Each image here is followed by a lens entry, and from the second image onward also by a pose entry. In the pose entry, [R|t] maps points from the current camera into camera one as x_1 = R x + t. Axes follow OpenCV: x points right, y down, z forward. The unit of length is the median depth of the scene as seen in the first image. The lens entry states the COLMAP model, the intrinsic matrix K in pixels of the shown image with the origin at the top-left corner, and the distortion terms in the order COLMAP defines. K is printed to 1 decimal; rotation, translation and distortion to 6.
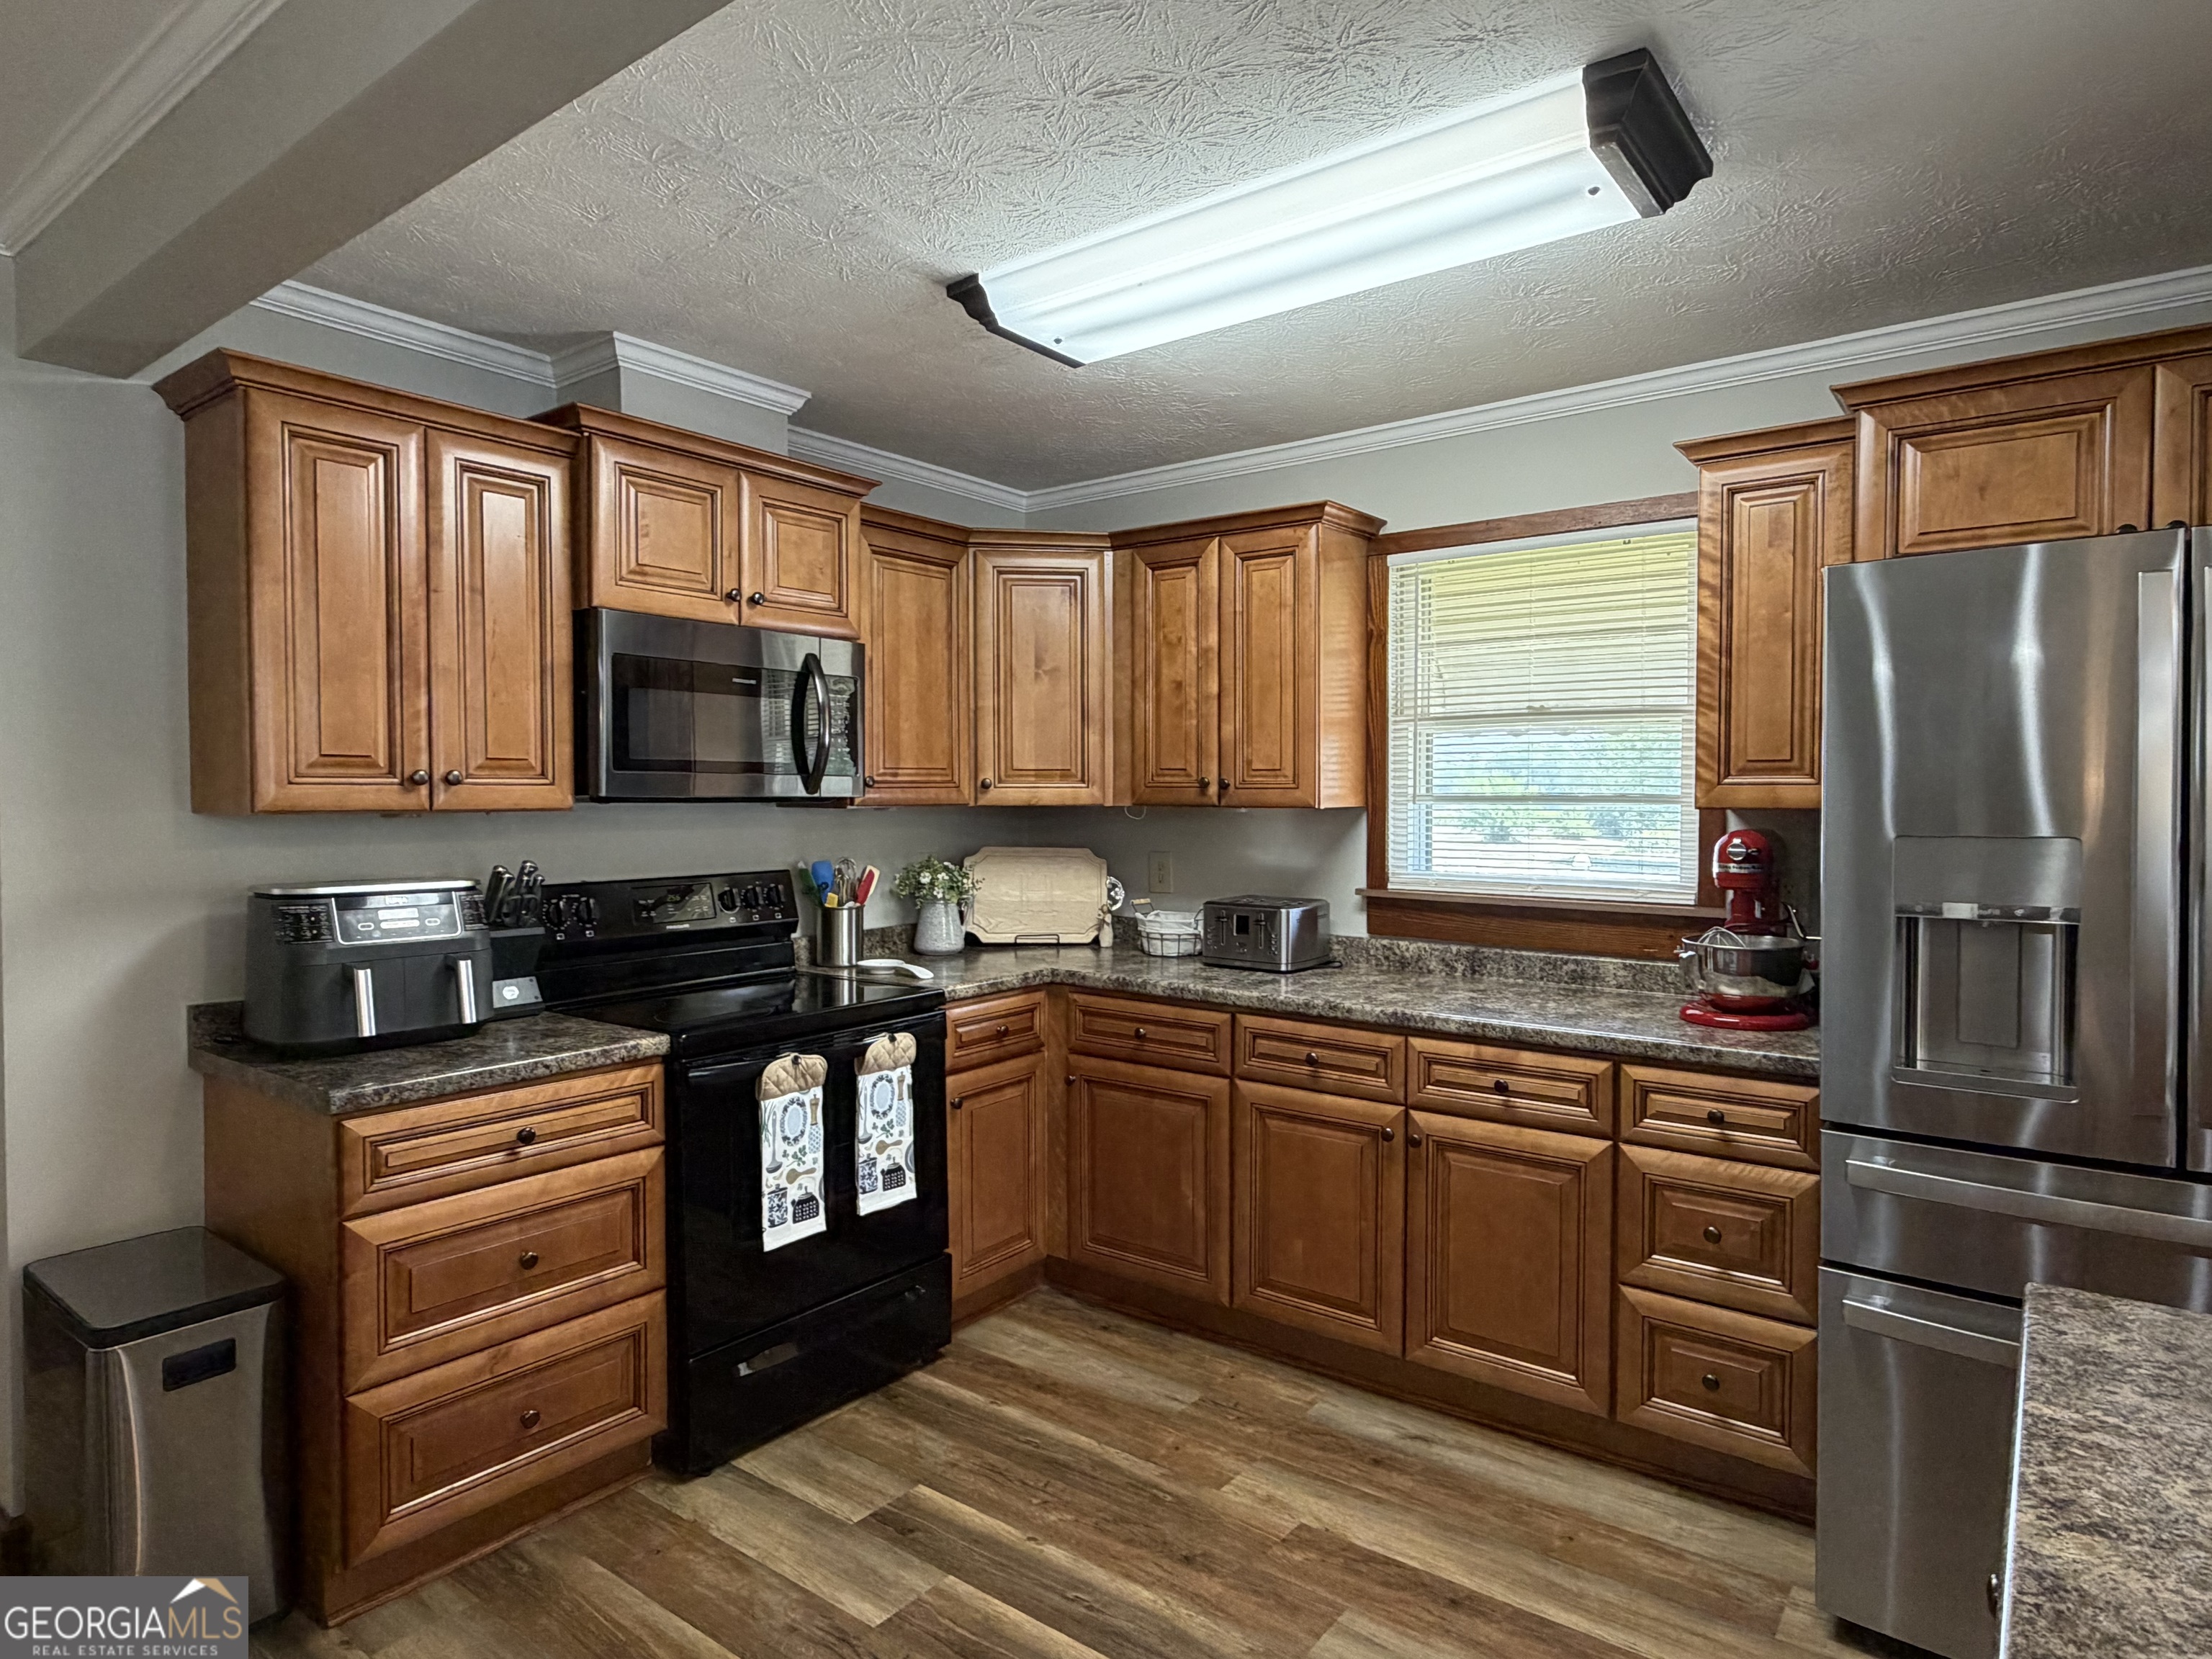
lens RADIAL K [[1256.0, 0, 1100.0], [0, 1256.0, 831.9], [0, 0, 1]] dist [-0.001776, 0.000108]
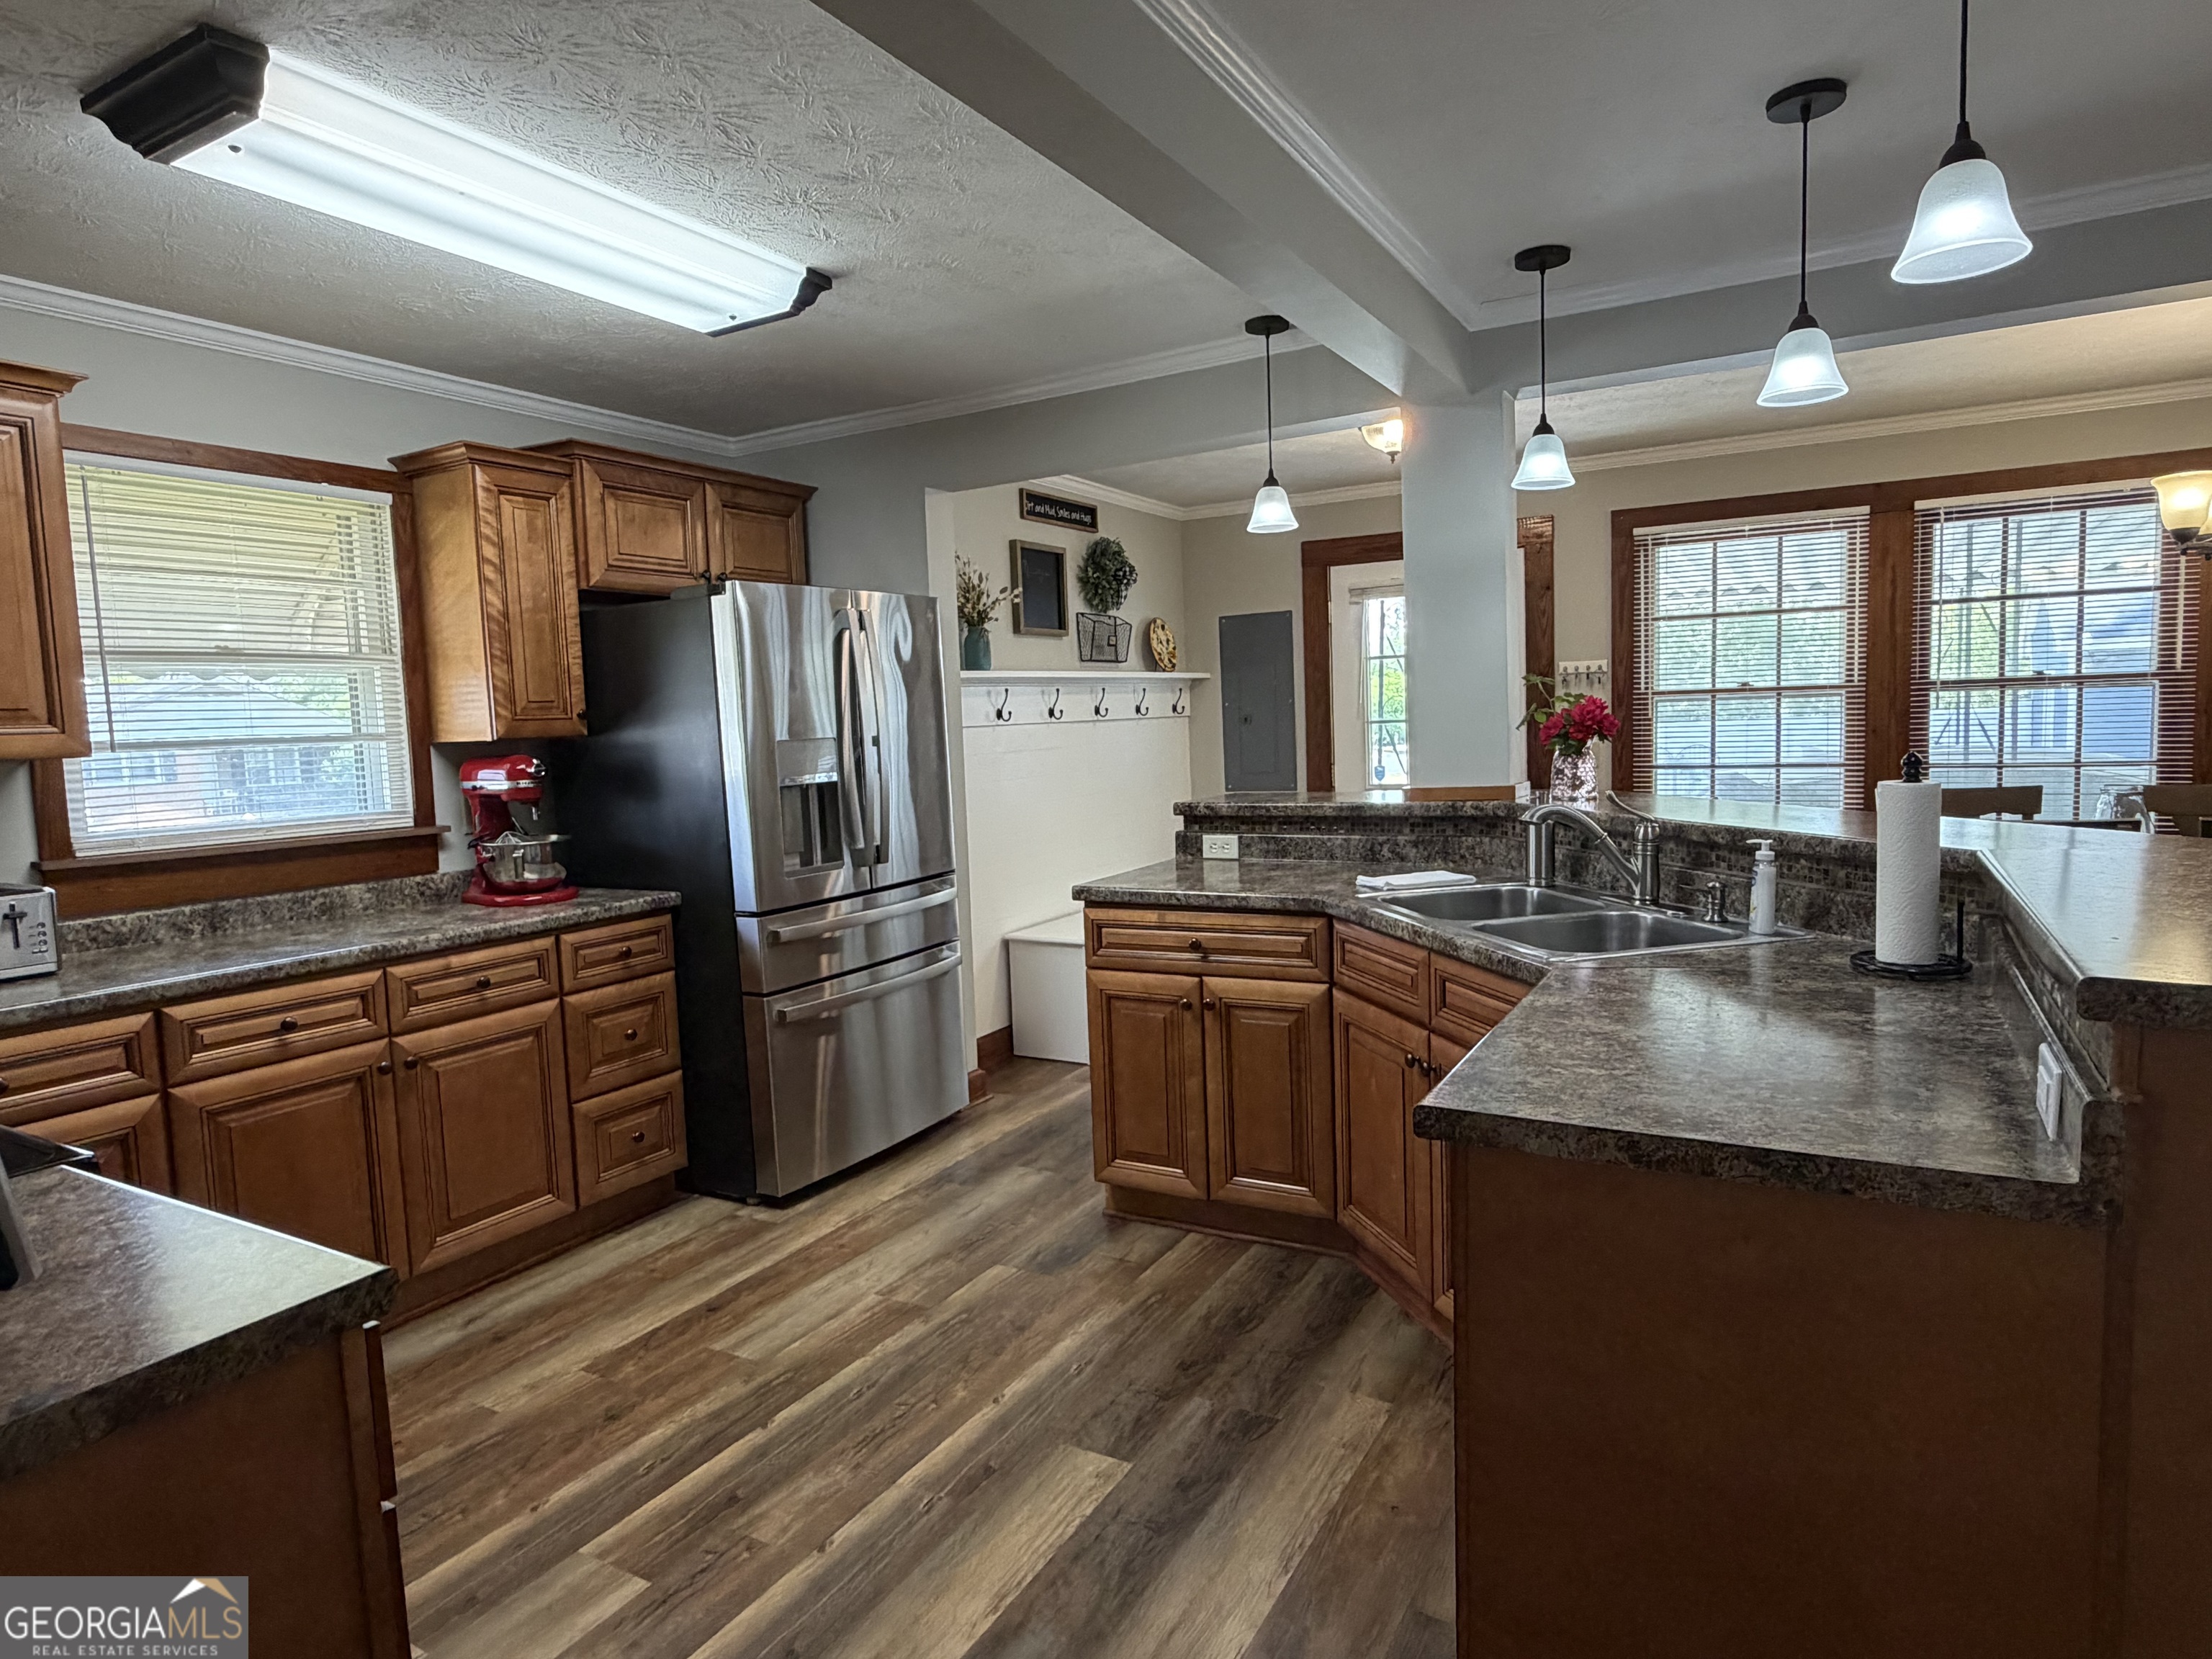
lens RADIAL K [[1258.3, 0, 1106.2], [0, 1258.3, 841.4], [0, 0, 1]] dist [-0.001854, 0.000397]
pose [[-0.129641, -0.092053, 0.987279, -0.715919], [0.067829, 0.992526, 0.101449, -0.002822], [-0.989238, 0.080118, -0.122428, 0.463762]]
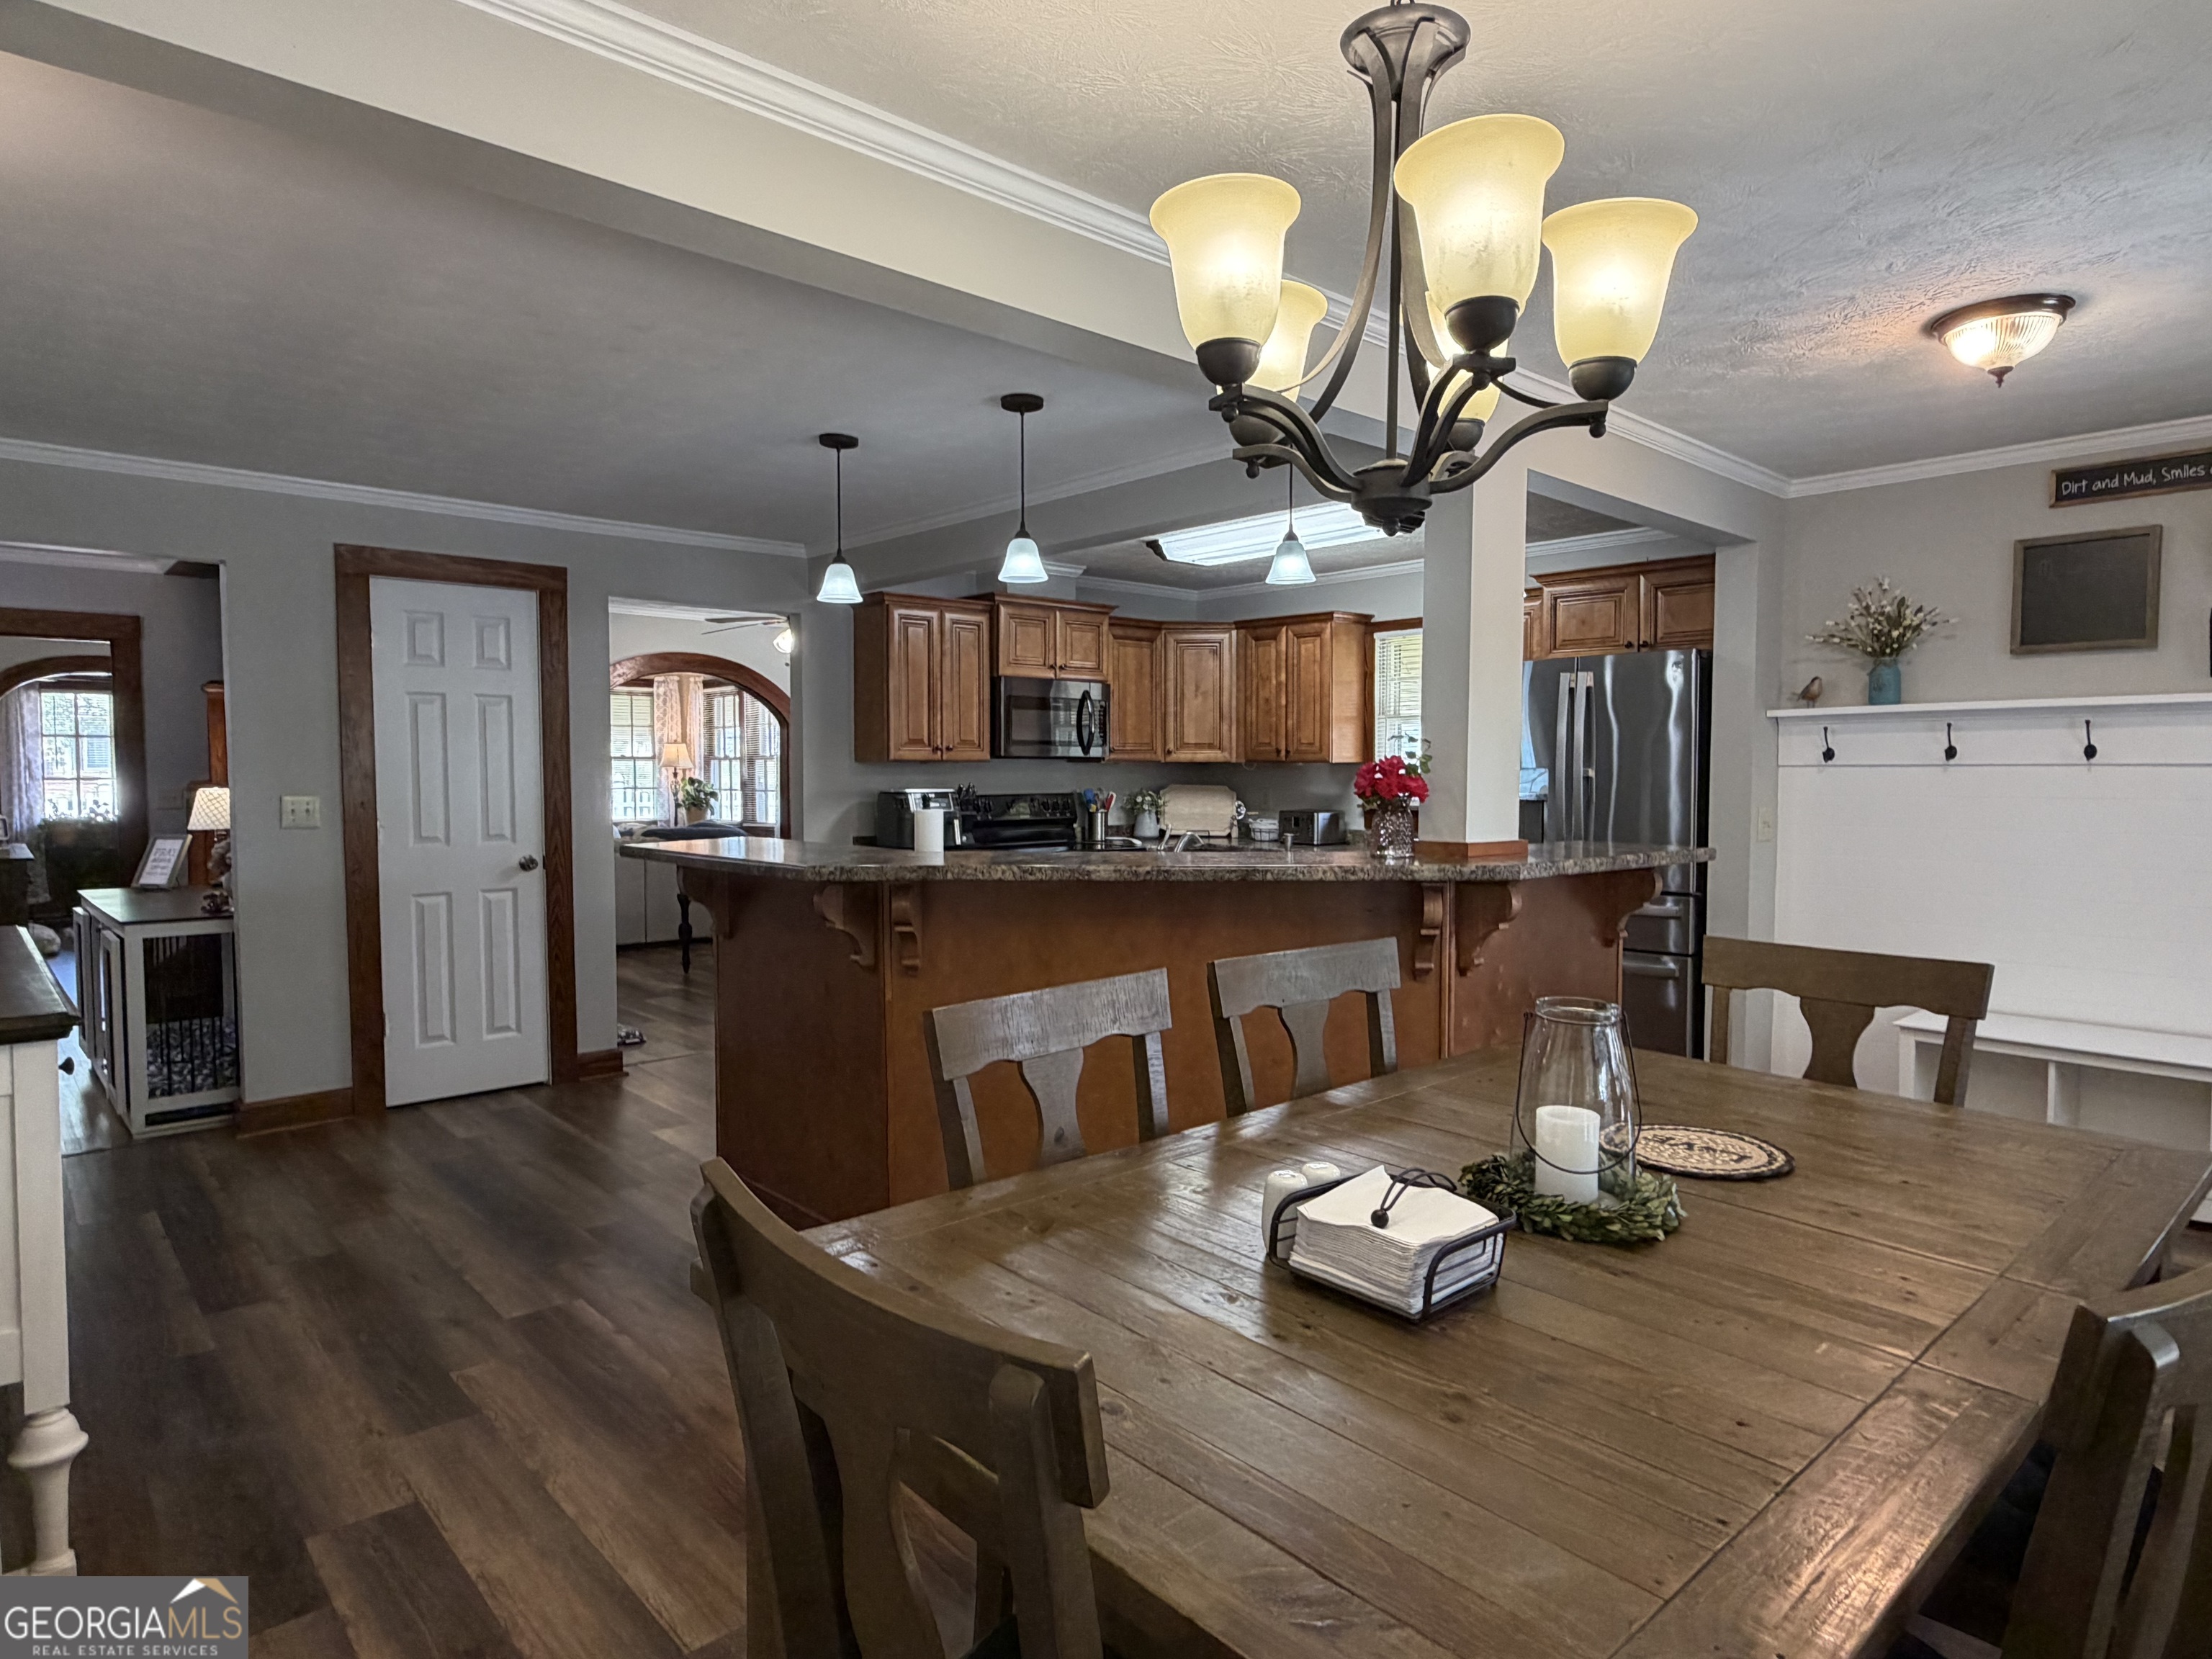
lens RADIAL K [[1258.3, 0, 1106.2], [0, 1258.3, 841.4], [0, 0, 1]] dist [-0.001854, 0.000397]
pose [[0.984333, 0.010978, -0.175979, 0.175717], [-0.005735, 0.999525, 0.030277, 0.048926], [0.176228, -0.028793, 0.983928, -1.058261]]
